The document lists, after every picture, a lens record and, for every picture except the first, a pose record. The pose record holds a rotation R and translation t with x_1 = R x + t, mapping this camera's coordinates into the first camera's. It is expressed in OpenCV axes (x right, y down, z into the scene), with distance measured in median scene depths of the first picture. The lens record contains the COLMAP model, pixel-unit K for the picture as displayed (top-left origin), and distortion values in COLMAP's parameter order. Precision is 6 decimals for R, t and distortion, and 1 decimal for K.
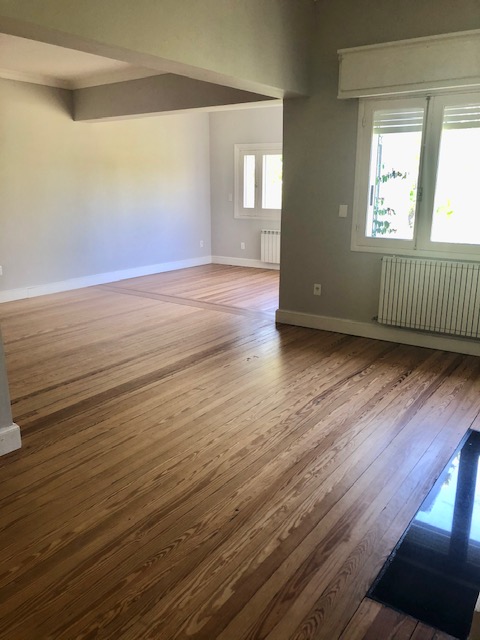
lens RADIAL K [[525.9, 0, 239.9], [0, 525.9, 320.8], [0, 0, 1]] dist [0.110357, 0.000430]
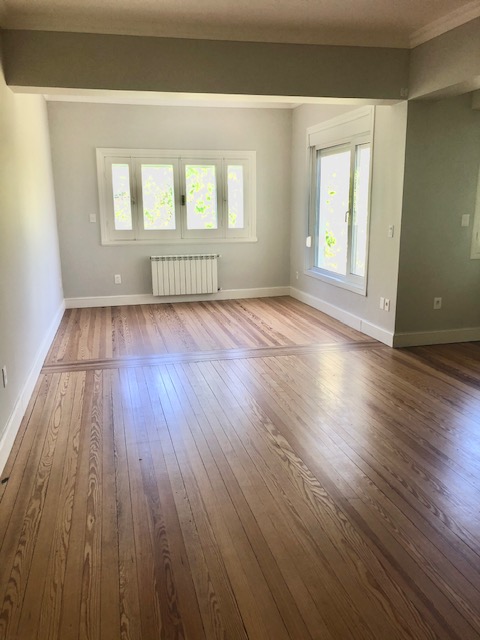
lens RADIAL K [[525.9, 0, 241.3], [0, 525.9, 321.0], [0, 0, 1]] dist [0.110357, 0.000430]
pose [[0.653586, -0.165969, 0.738430, -0.488304], [0.197413, 0.979270, 0.045369, -0.085968], [-0.730653, 0.116123, 0.672802, 0.370142]]
